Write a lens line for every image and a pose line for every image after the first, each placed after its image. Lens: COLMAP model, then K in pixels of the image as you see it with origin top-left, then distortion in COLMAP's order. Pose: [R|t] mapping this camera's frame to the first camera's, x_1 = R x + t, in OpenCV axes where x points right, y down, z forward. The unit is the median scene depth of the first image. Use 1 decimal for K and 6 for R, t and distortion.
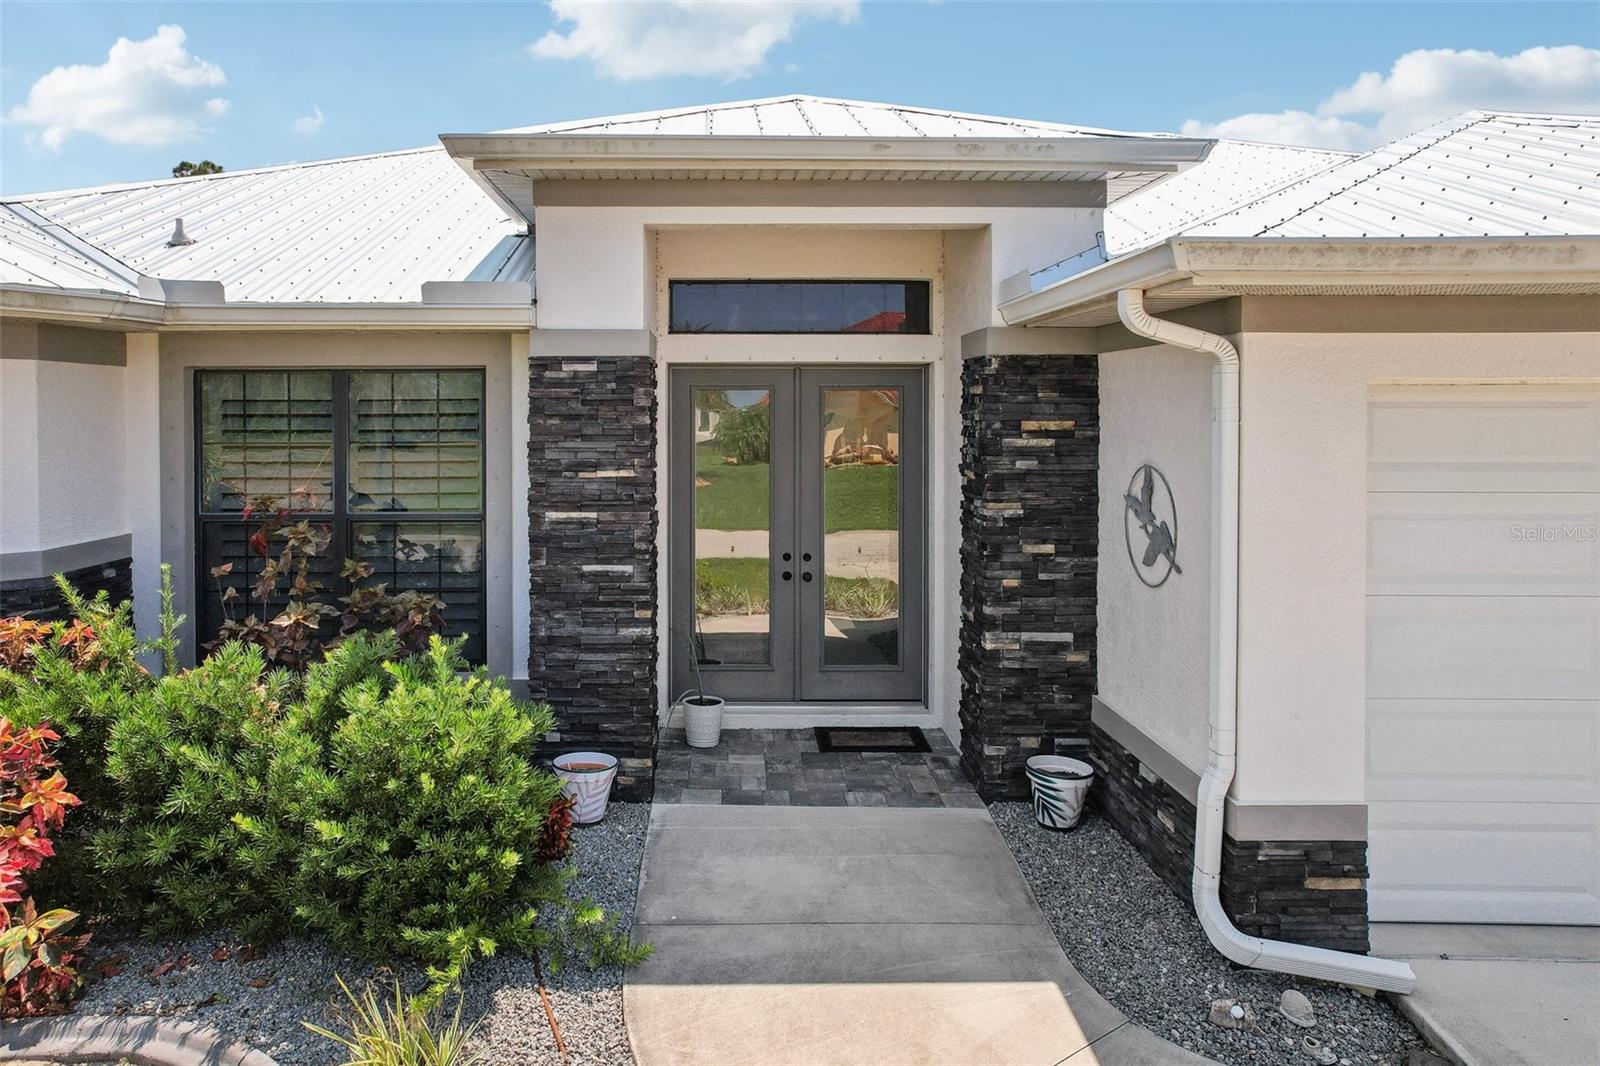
lens RADIAL K [[1040.9, 0, 731.8], [0, 1040.9, 453.5], [0, 0, 1]] dist [-0.022615, 0.031945]
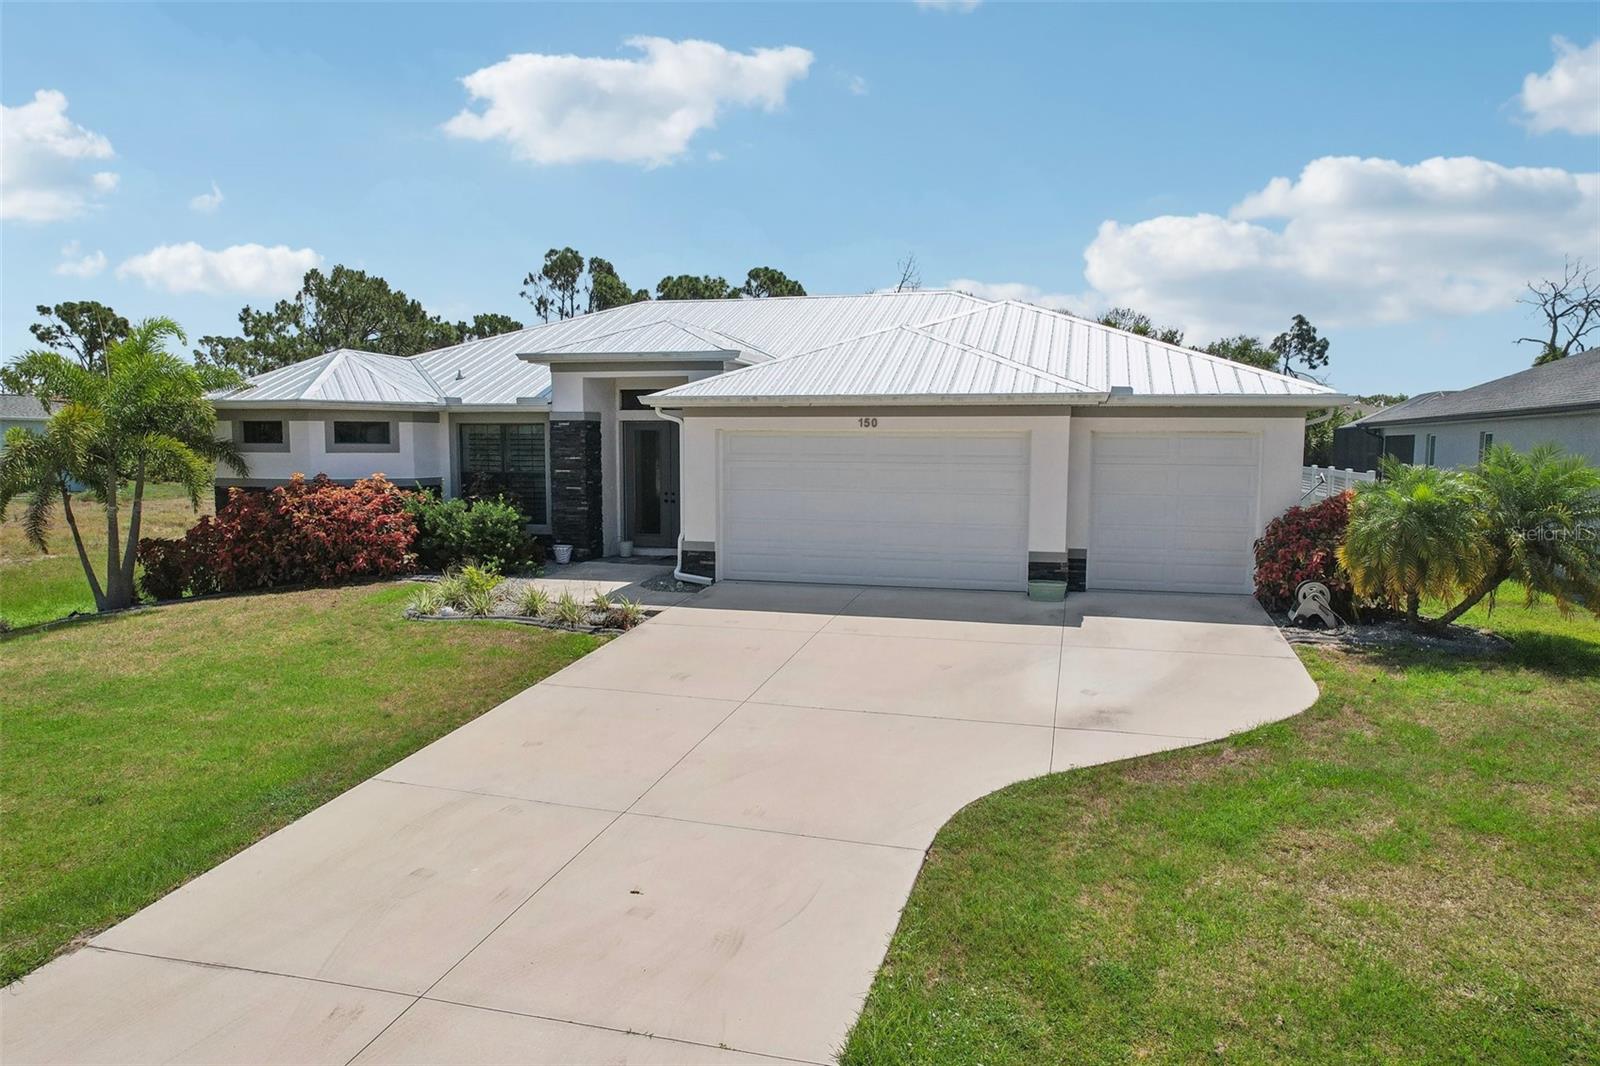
lens RADIAL K [[1040.9, 0, 800.9], [0, 1040.9, 546.6], [0, 0, 1]] dist [-0.022615, 0.031945]
pose [[0.967702, 0.027380, -0.250604, 1.341807], [-0.010789, 0.997672, 0.067340, 0.067991], [0.251865, -0.062461, 0.965745, -1.871131]]
